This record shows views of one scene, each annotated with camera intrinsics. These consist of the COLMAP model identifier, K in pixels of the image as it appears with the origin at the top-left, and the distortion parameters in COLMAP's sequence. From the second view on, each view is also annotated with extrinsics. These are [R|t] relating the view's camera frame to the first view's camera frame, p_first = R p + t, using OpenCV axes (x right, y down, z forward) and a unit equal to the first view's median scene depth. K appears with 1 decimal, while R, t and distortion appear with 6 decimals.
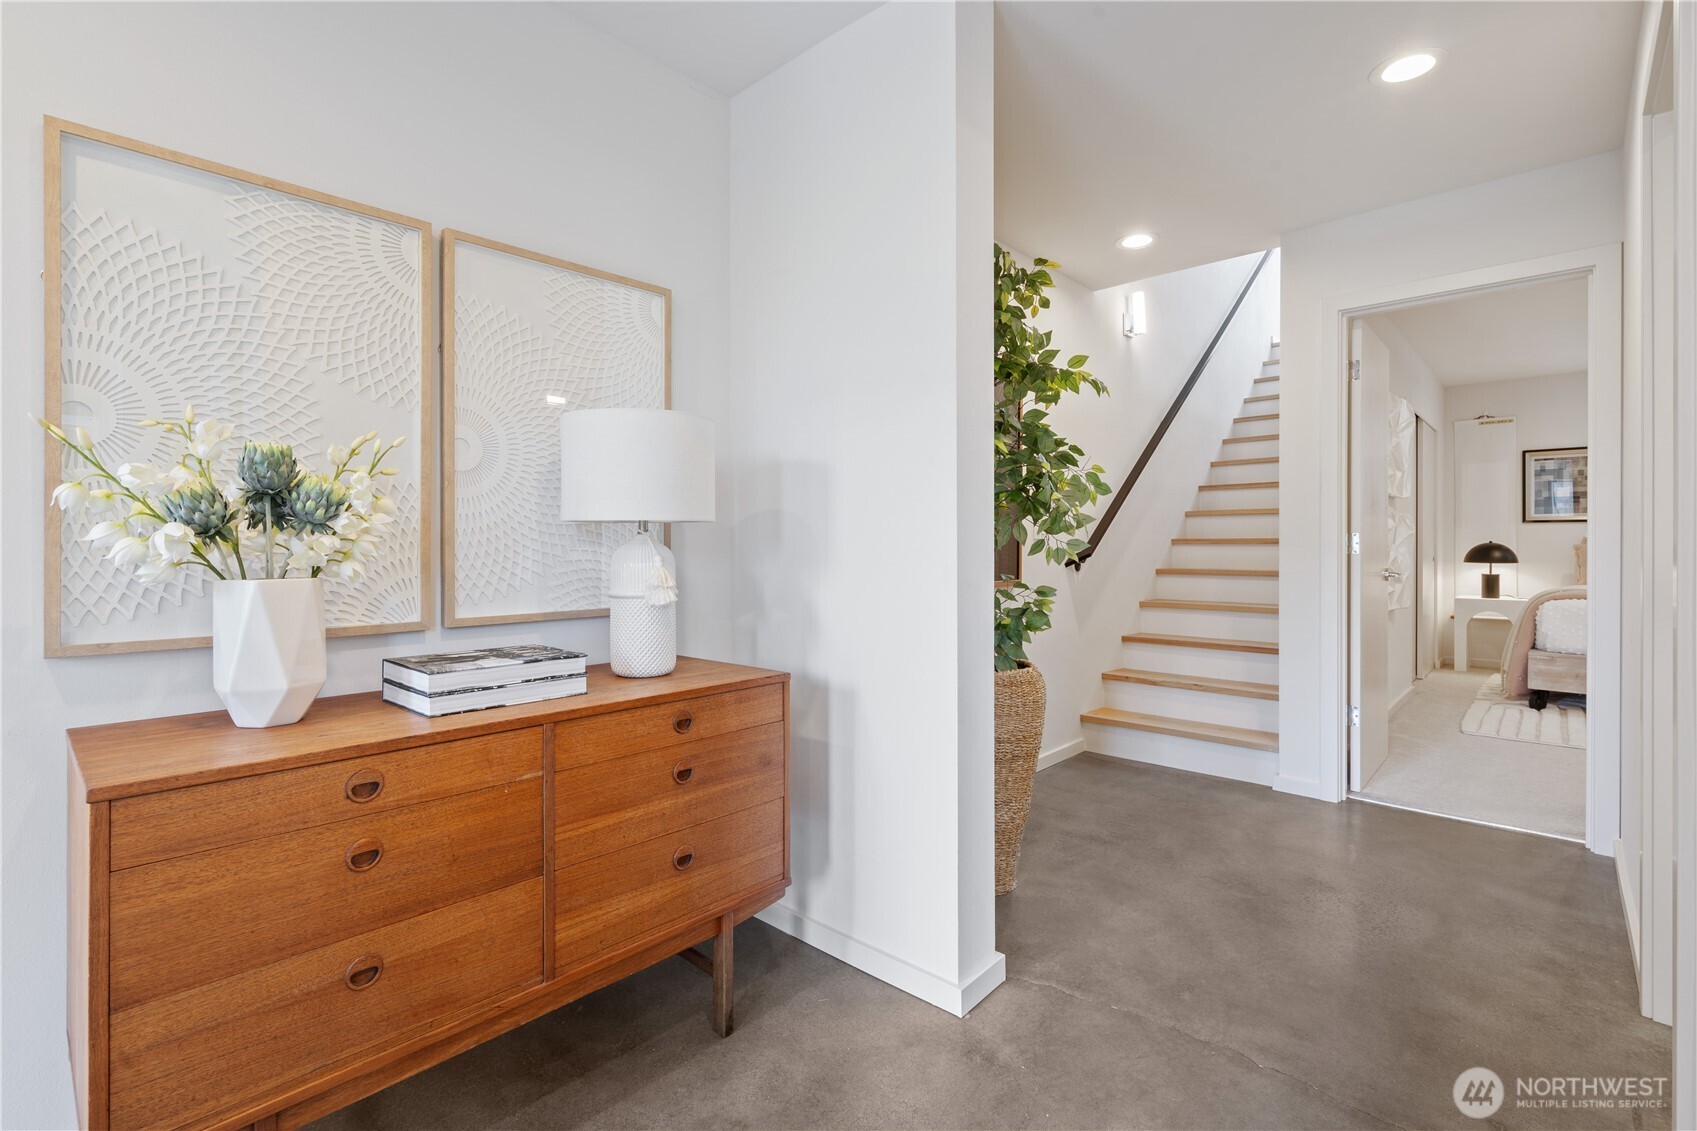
lens RADIAL K [[777.9, 0, 848.8], [0, 777.9, 549.0], [0, 0, 1]] dist [-0.002877, 0.001503]
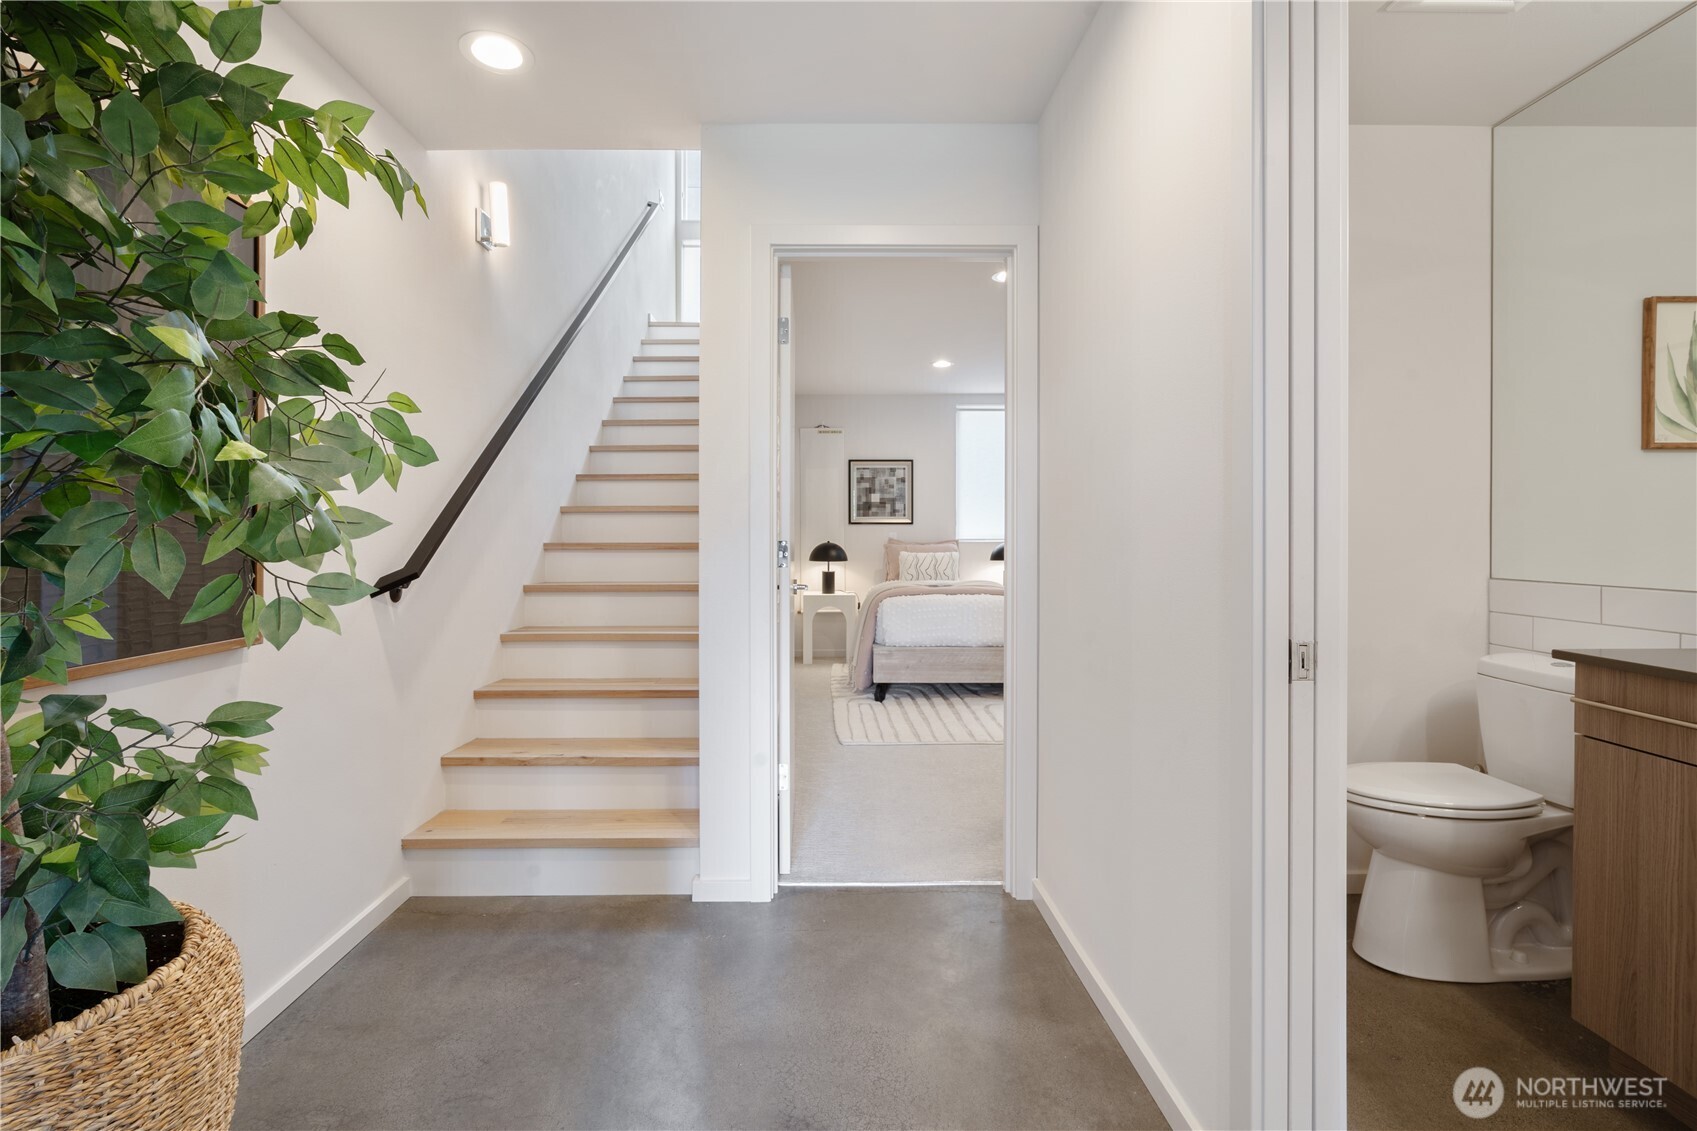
lens RADIAL K [[777.9, 0, 828.4], [0, 777.9, 532.2], [0, 0, 1]] dist [-0.002877, 0.001503]
pose [[0.725935, 0.003227, 0.687756, 0.118968], [0.006112, 0.999919, -0.011143, -0.016006], [-0.687736, 0.012293, 0.725857, 0.321827]]
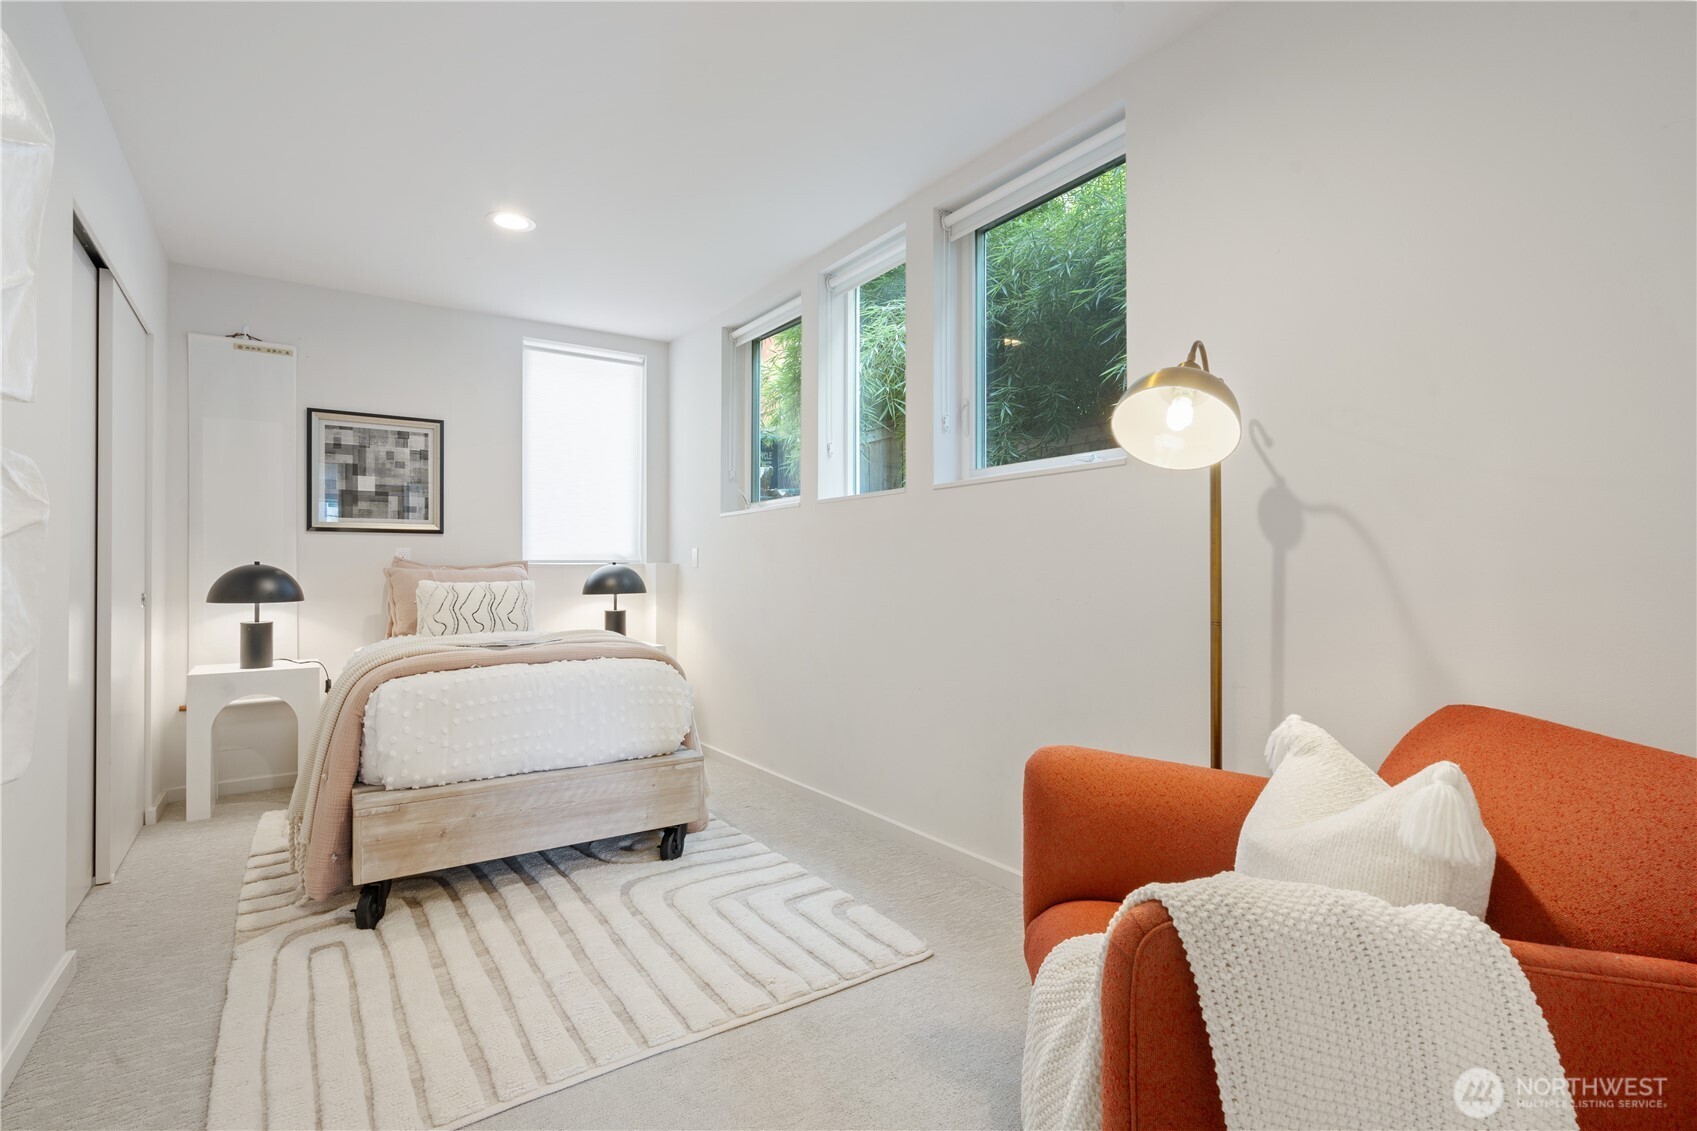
lens RADIAL K [[777.9, 0, 834.8], [0, 777.9, 561.8], [0, 0, 1]] dist [-0.002877, 0.001503]
pose [[0.215717, 0.011582, 0.976387, 0.586752], [0.012559, 0.999814, -0.014635, 0.004445], [-0.976375, 0.015420, 0.215531, 0.747140]]
